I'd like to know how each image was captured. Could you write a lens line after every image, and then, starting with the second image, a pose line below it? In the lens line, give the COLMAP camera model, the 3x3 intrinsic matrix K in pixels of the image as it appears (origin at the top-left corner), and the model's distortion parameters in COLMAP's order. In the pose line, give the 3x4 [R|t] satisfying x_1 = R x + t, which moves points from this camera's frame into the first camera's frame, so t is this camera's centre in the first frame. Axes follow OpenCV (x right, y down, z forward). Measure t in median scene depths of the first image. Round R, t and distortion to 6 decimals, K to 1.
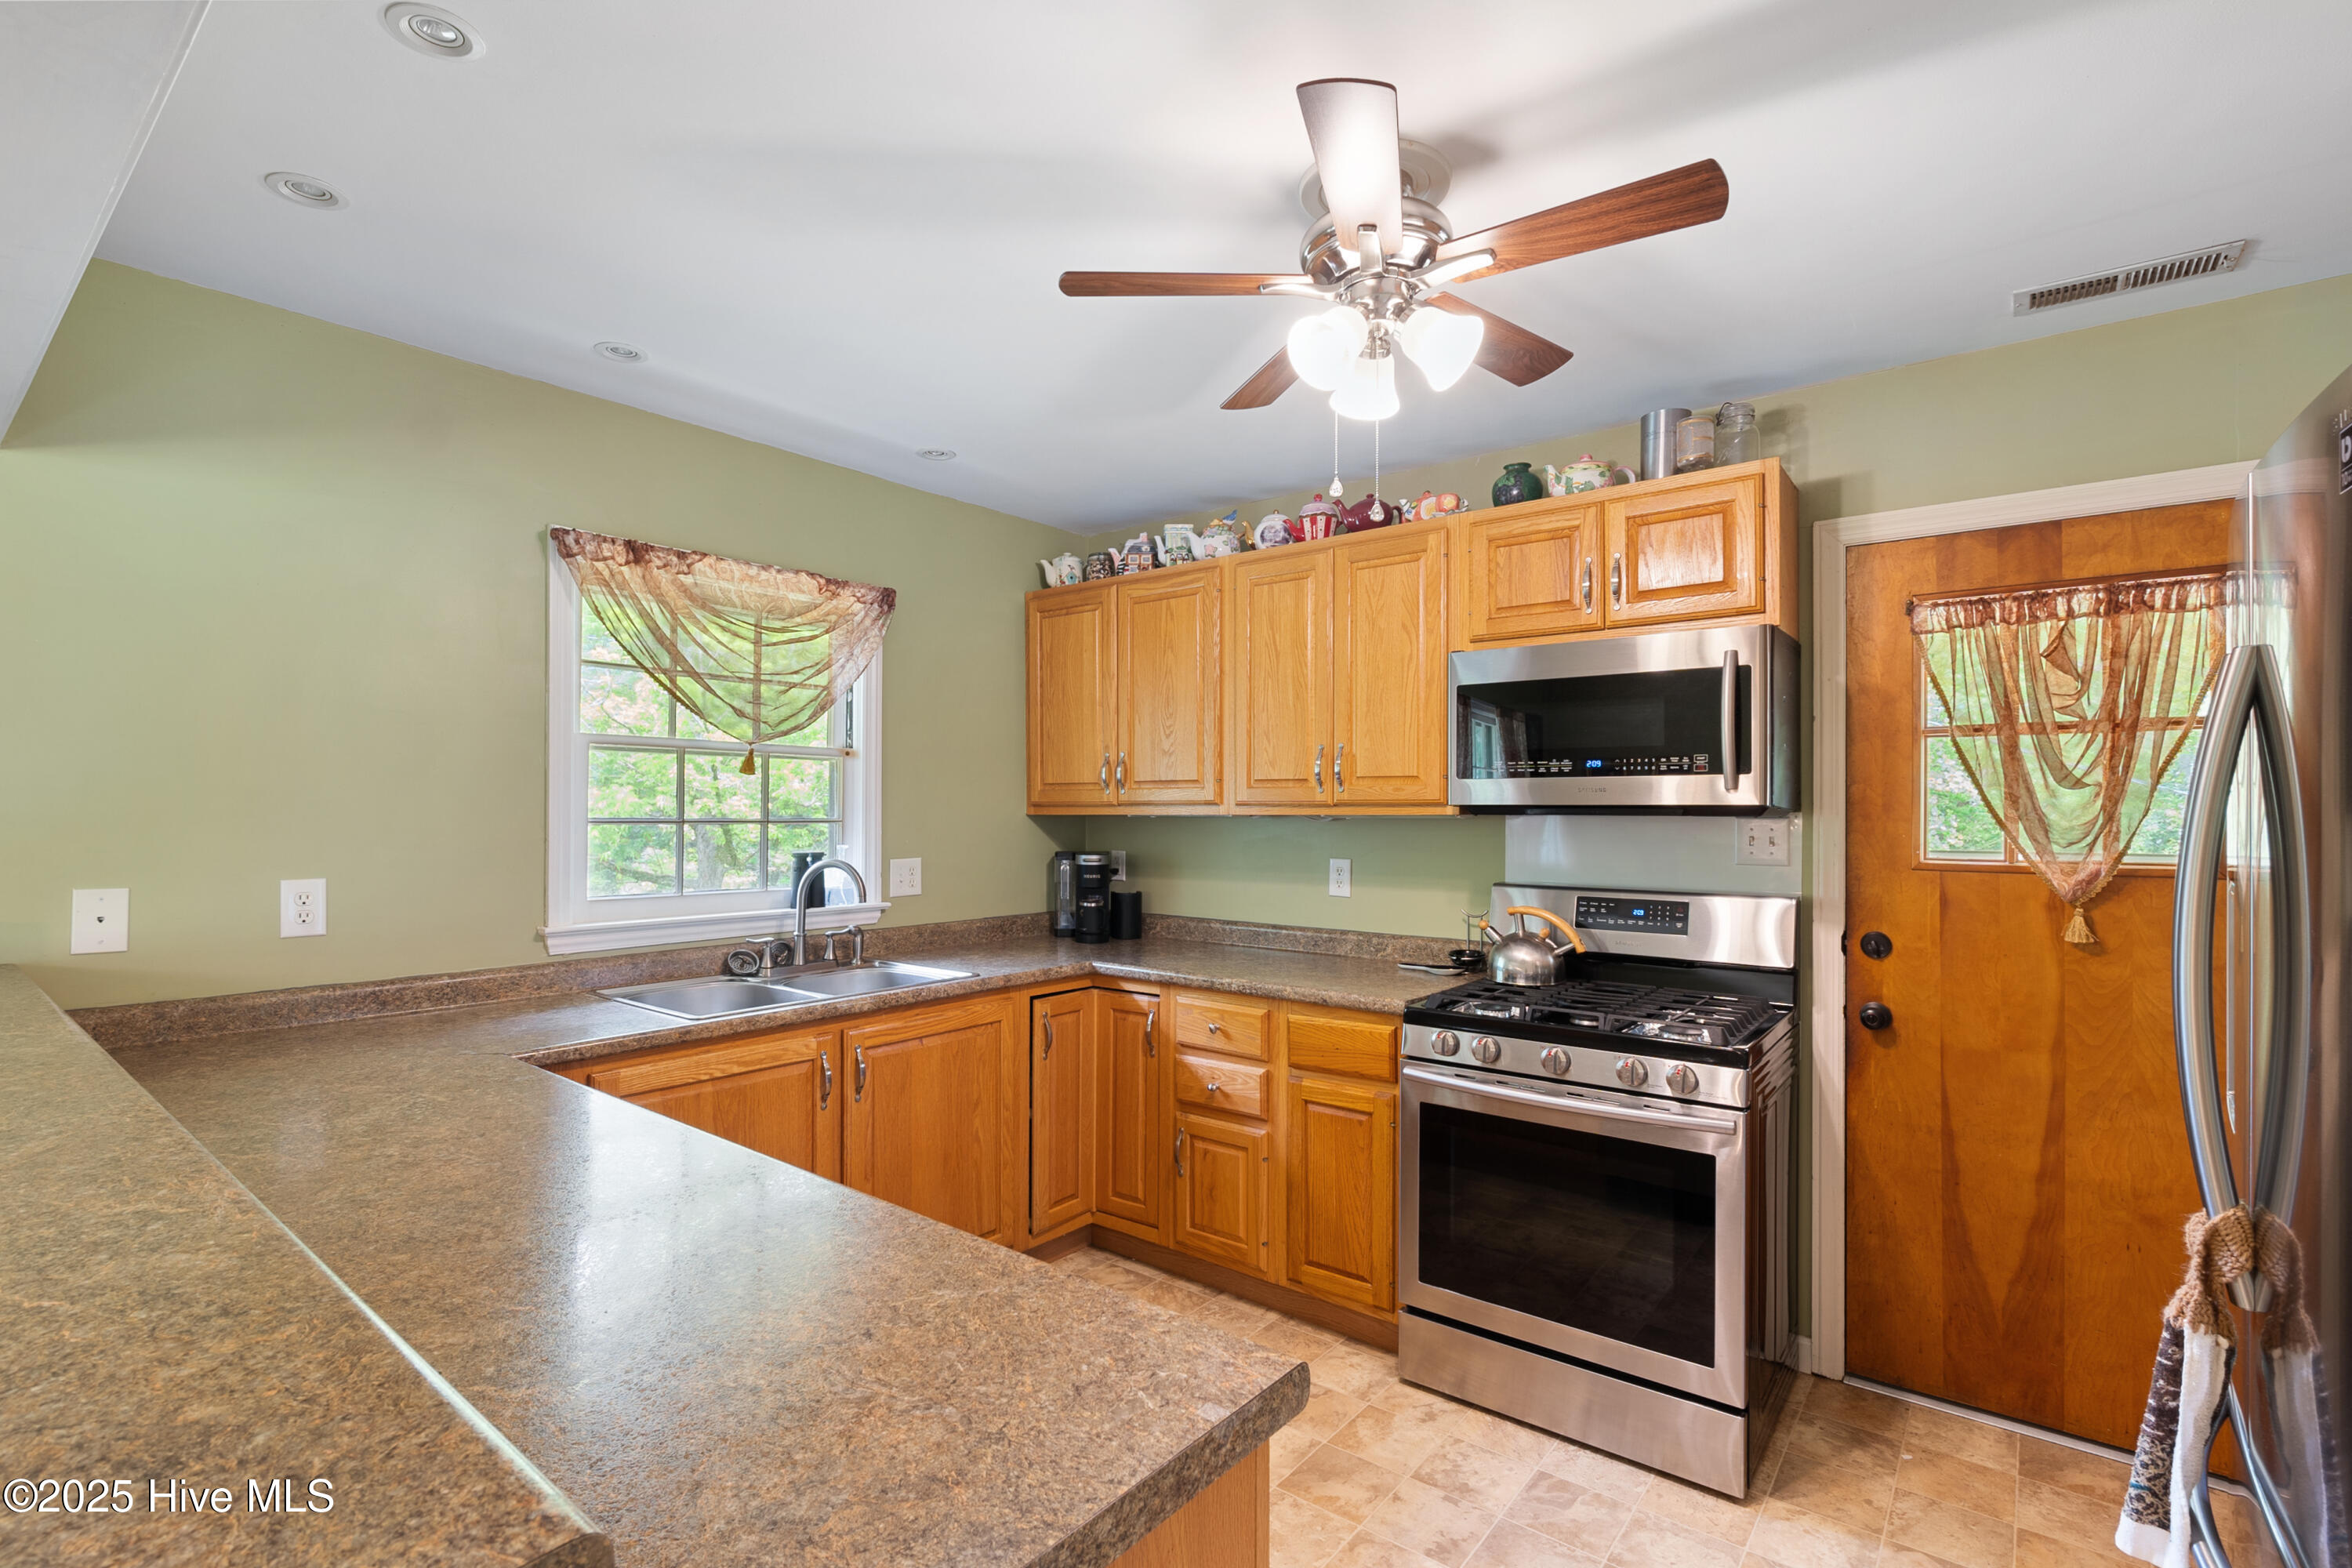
lens RADIAL K [[1082.5, 0, 1171.4], [0, 1082.5, 802.1], [0, 0, 1]] dist [-0.003657, 0.000266]
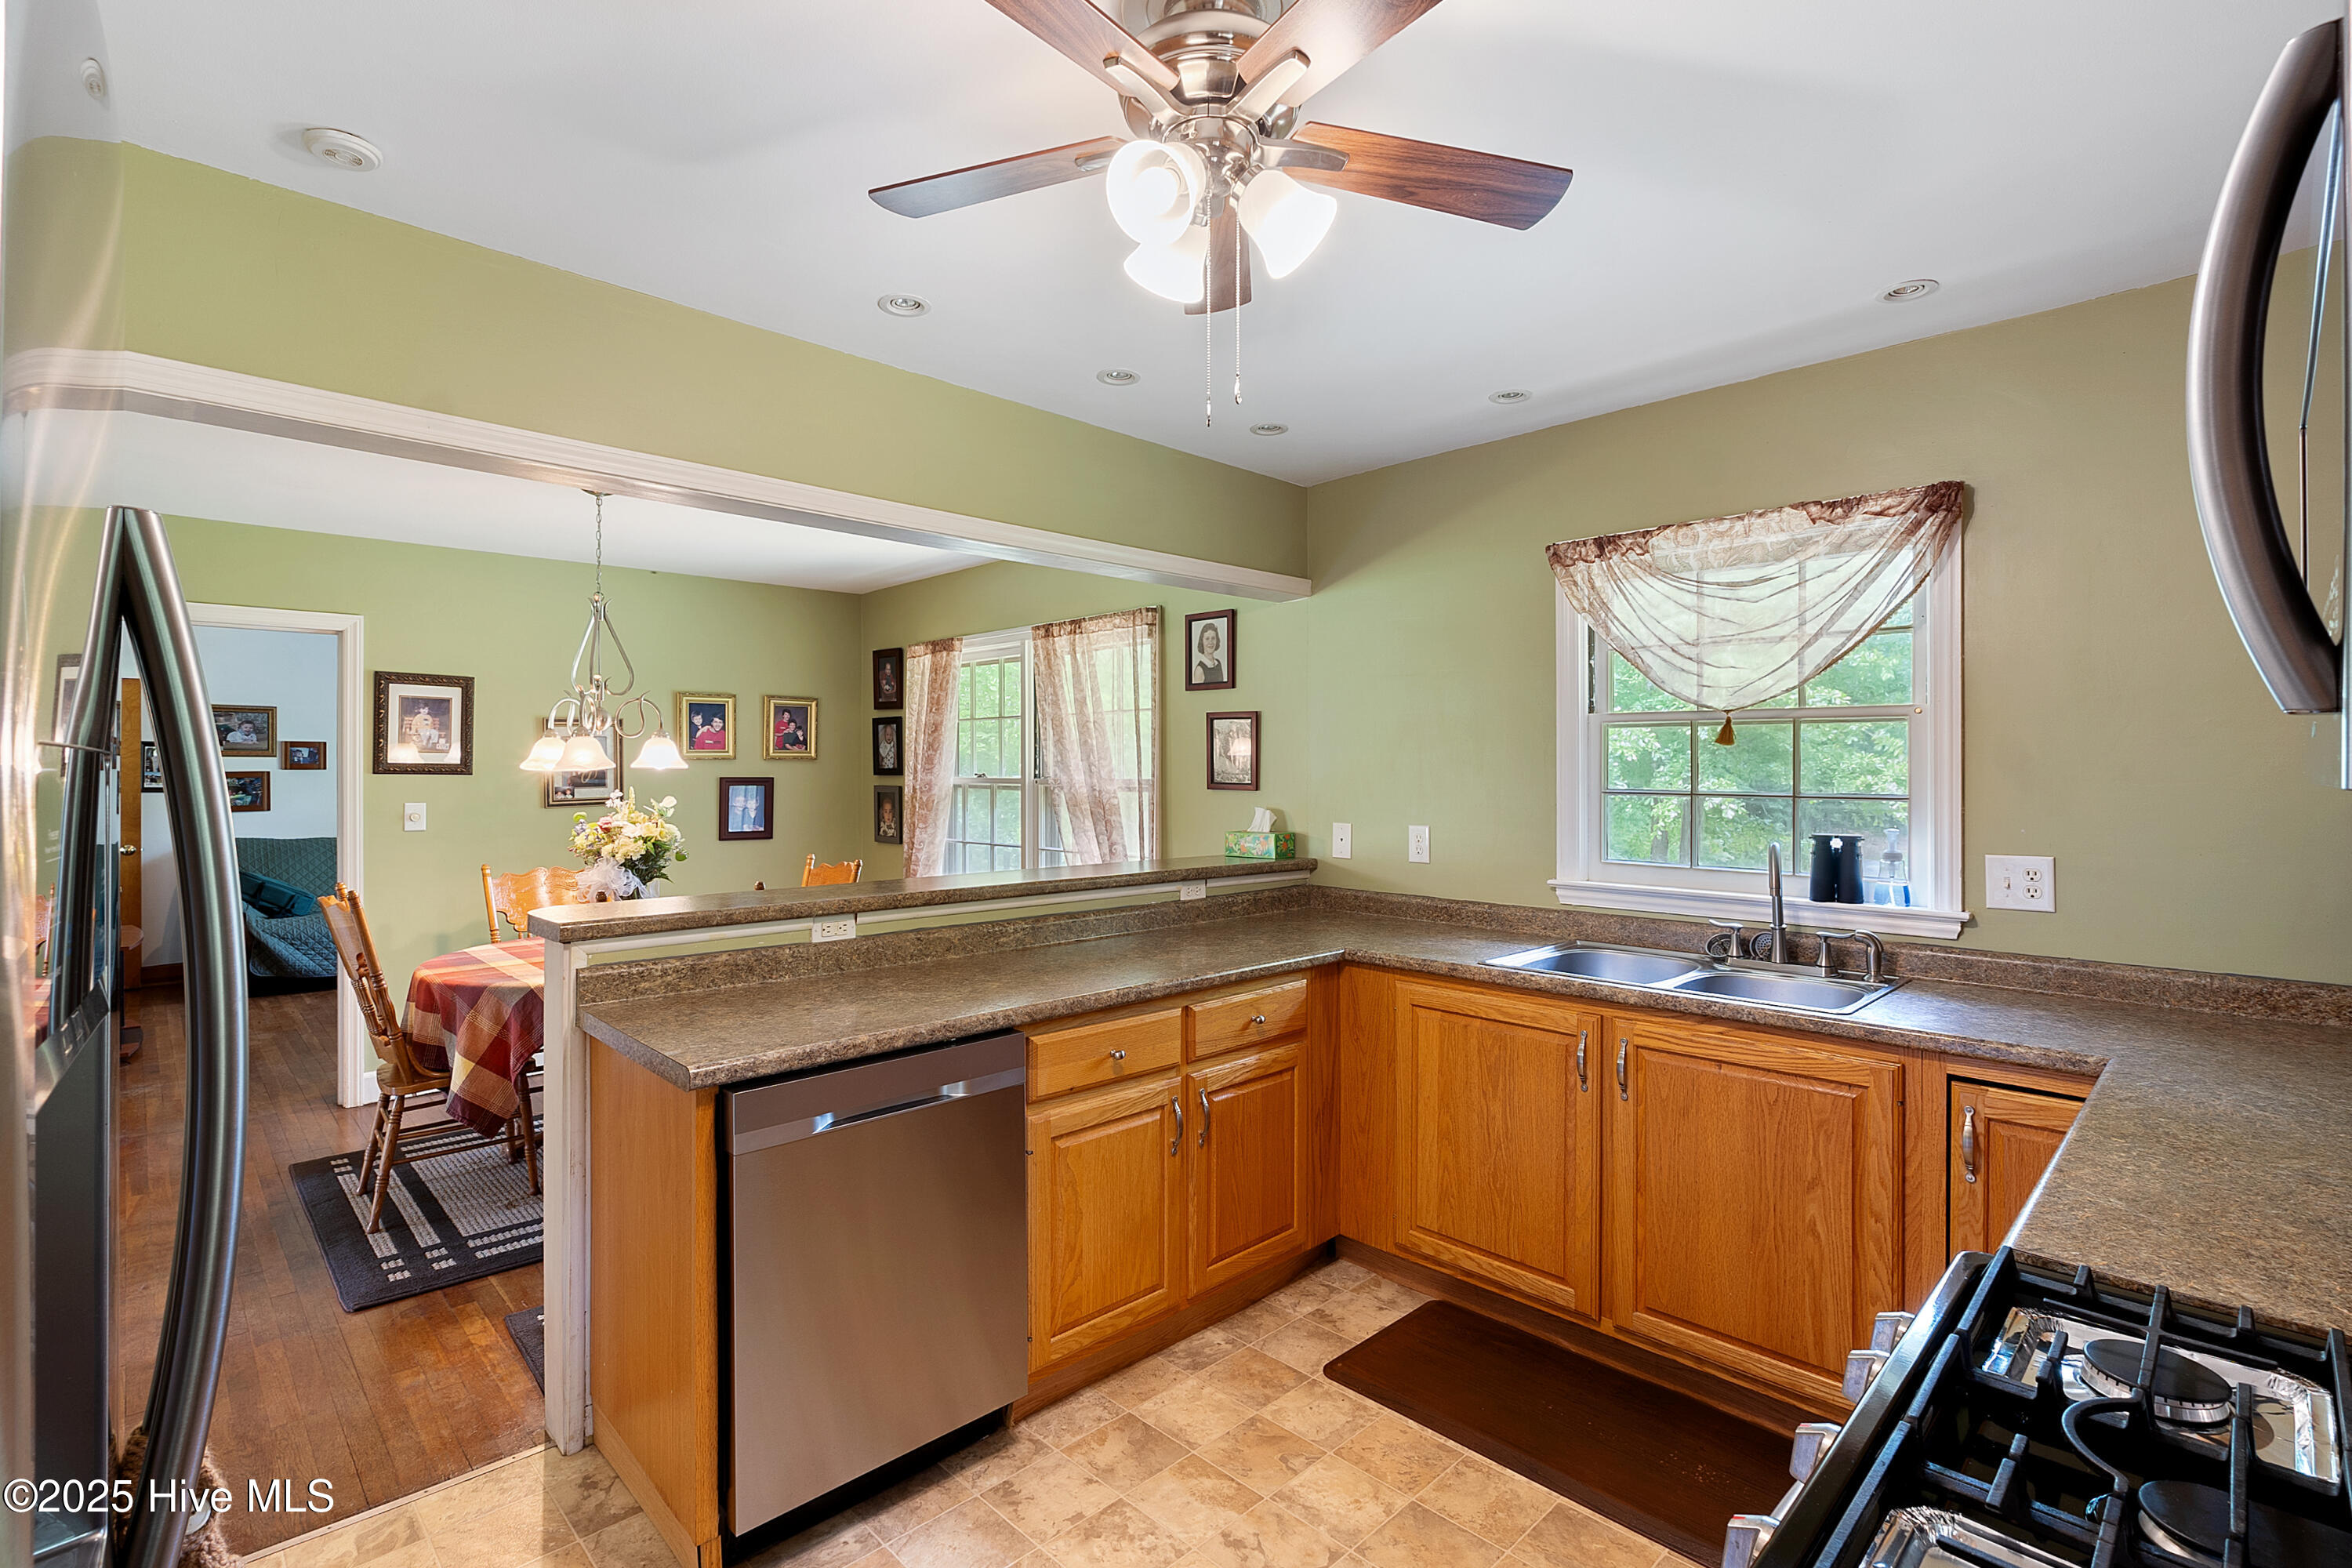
lens RADIAL K [[1082.5, 0, 1158.5], [0, 1082.5, 765.7], [0, 0, 1]] dist [-0.003657, 0.000266]
pose [[-0.120635, -0.007453, -0.992669, 0.586225], [0.004160, 0.999959, -0.008013, -0.002074], [0.992688, -0.005096, -0.120599, 0.623011]]
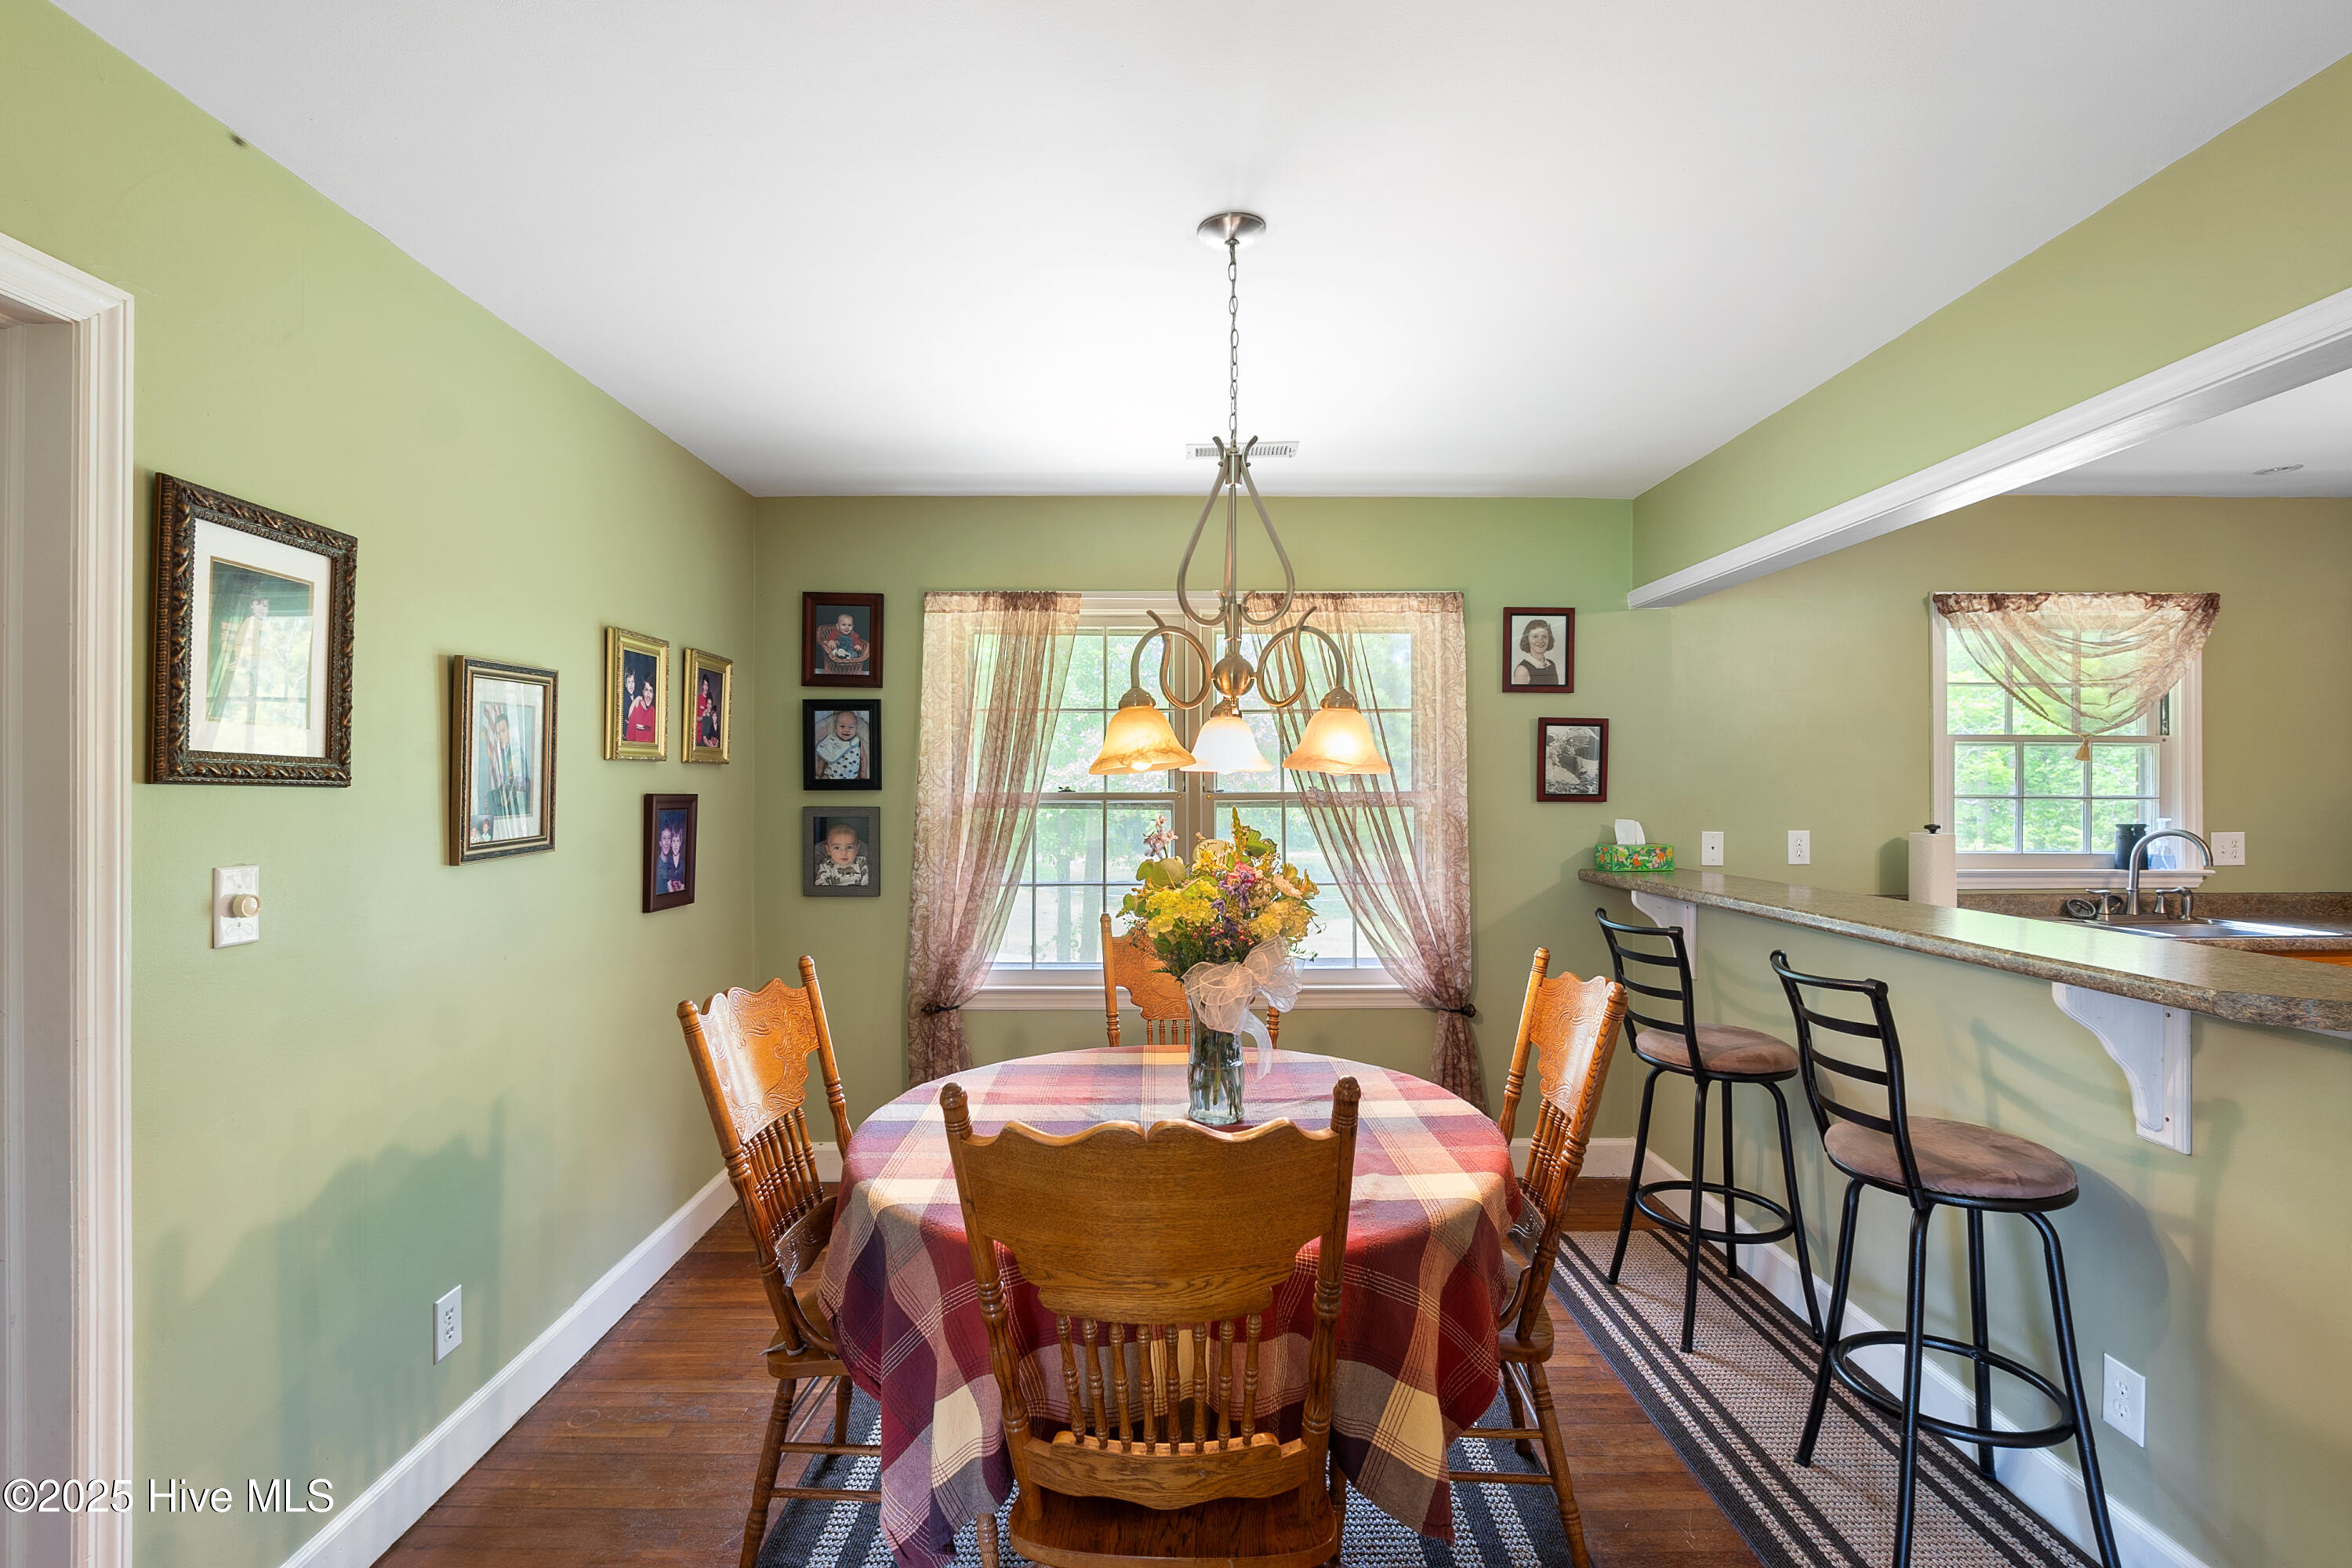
lens RADIAL K [[1082.5, 0, 1175.5], [0, 1082.5, 782.5], [0, 0, 1]] dist [-0.003657, 0.000266]
pose [[0.642606, -0.010621, -0.766123, -0.105161], [0.008178, 0.999942, -0.007003, 0.000420], [0.766153, -0.001765, 0.642656, -0.625739]]
